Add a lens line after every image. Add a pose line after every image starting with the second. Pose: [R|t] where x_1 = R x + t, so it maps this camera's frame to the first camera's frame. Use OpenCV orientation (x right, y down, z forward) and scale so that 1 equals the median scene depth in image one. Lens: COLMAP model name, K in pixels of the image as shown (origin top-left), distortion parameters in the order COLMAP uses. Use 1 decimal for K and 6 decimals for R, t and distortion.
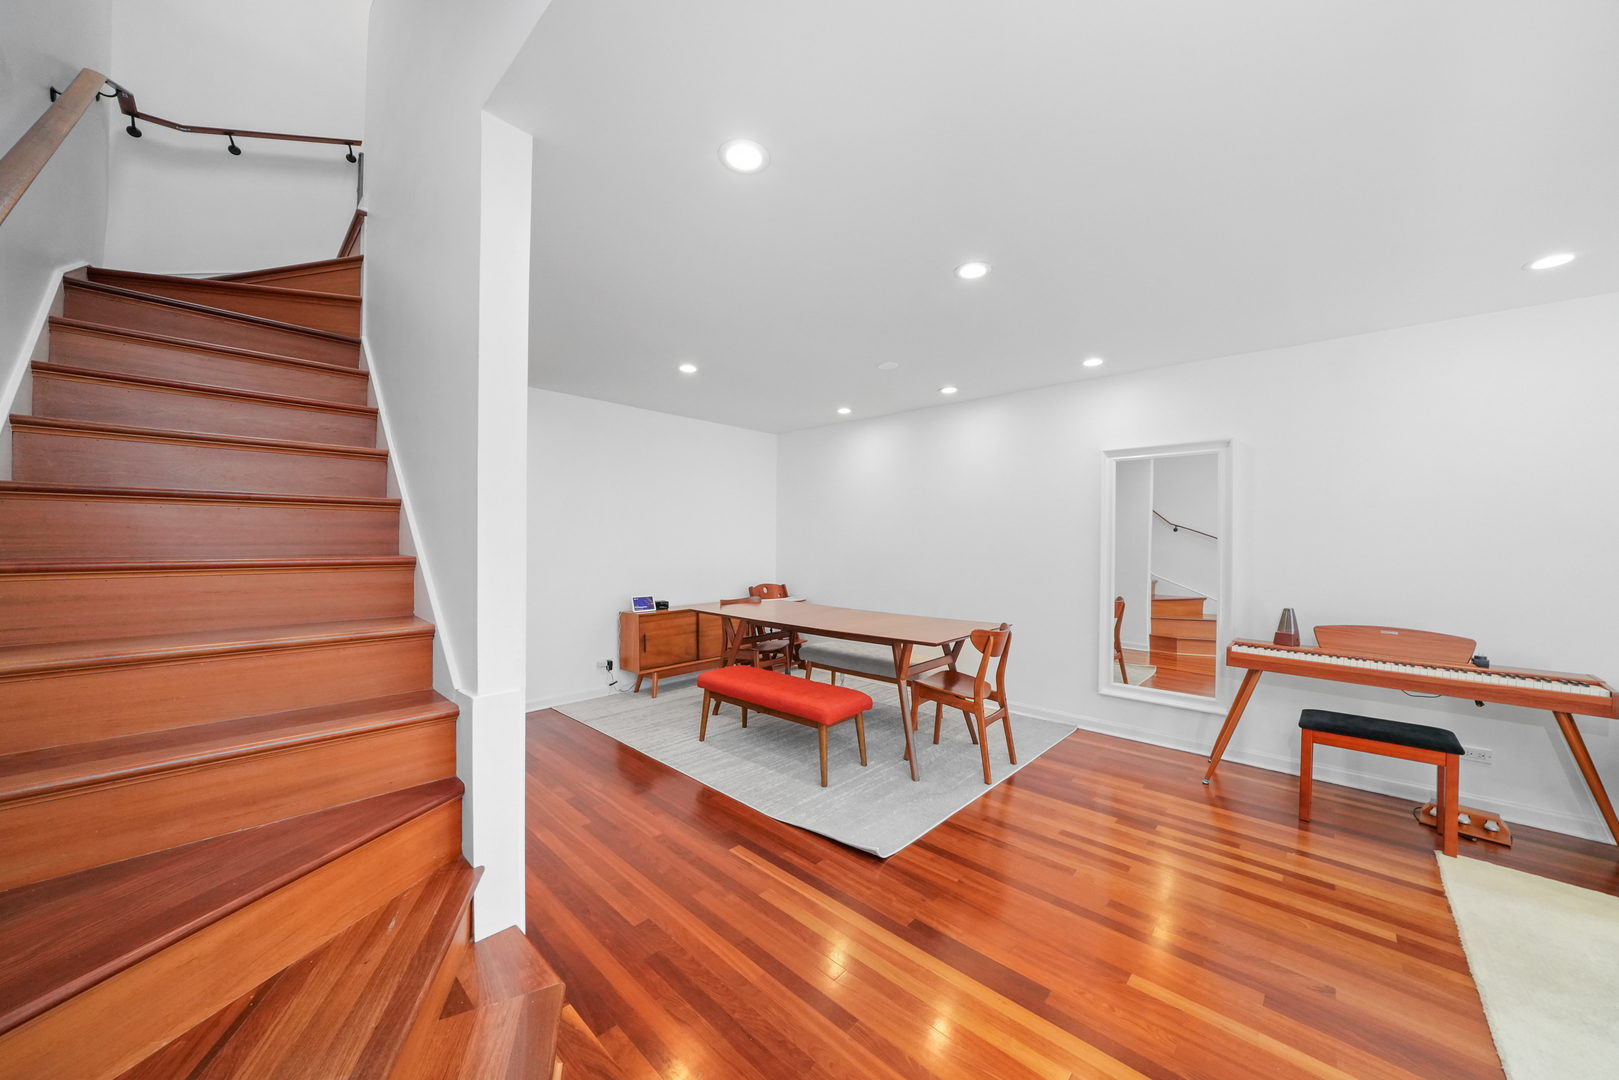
lens RADIAL K [[565.5, 0, 807.7], [0, 565.5, 543.7], [0, 0, 1]] dist [-0.026670, 0.002995]
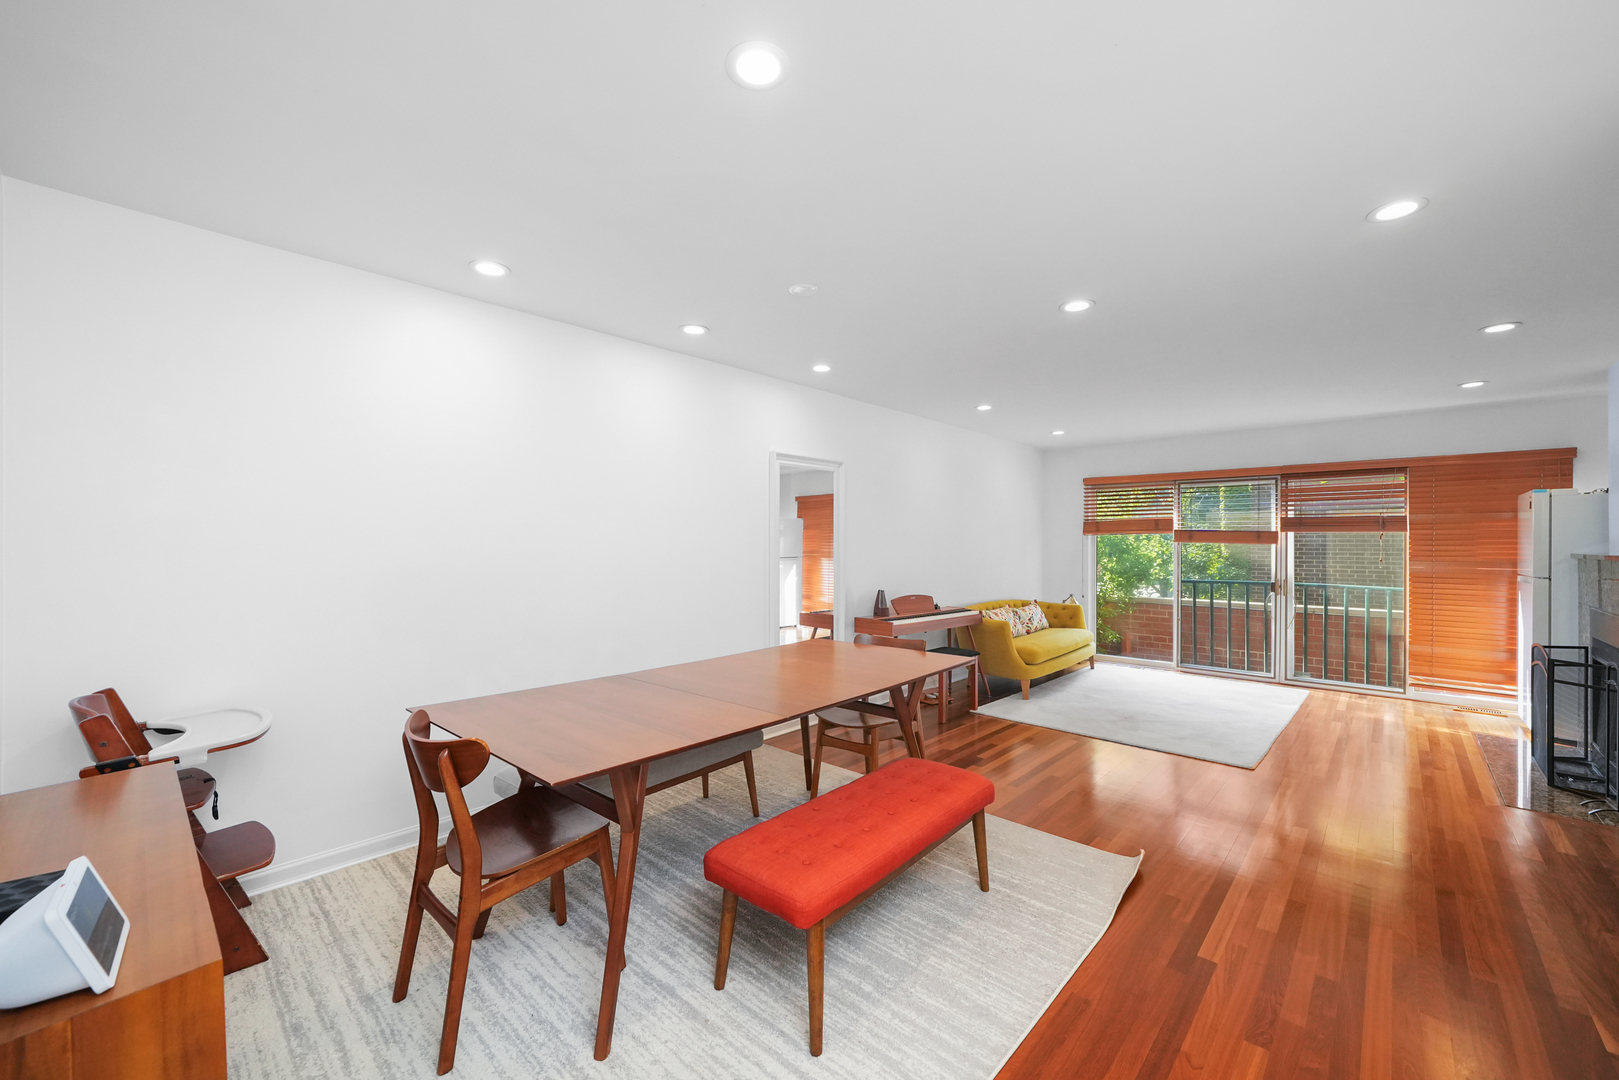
lens RADIAL K [[634.8, 0, 814.5], [0, 634.8, 541.0], [0, 0, 1]] dist [0.000425, 0.000408]
pose [[-0.008345, -0.009096, 0.999924, -0.779549], [0.003165, 0.999953, 0.009123, -0.024844], [-0.999960, 0.003241, -0.008316, 1.226242]]
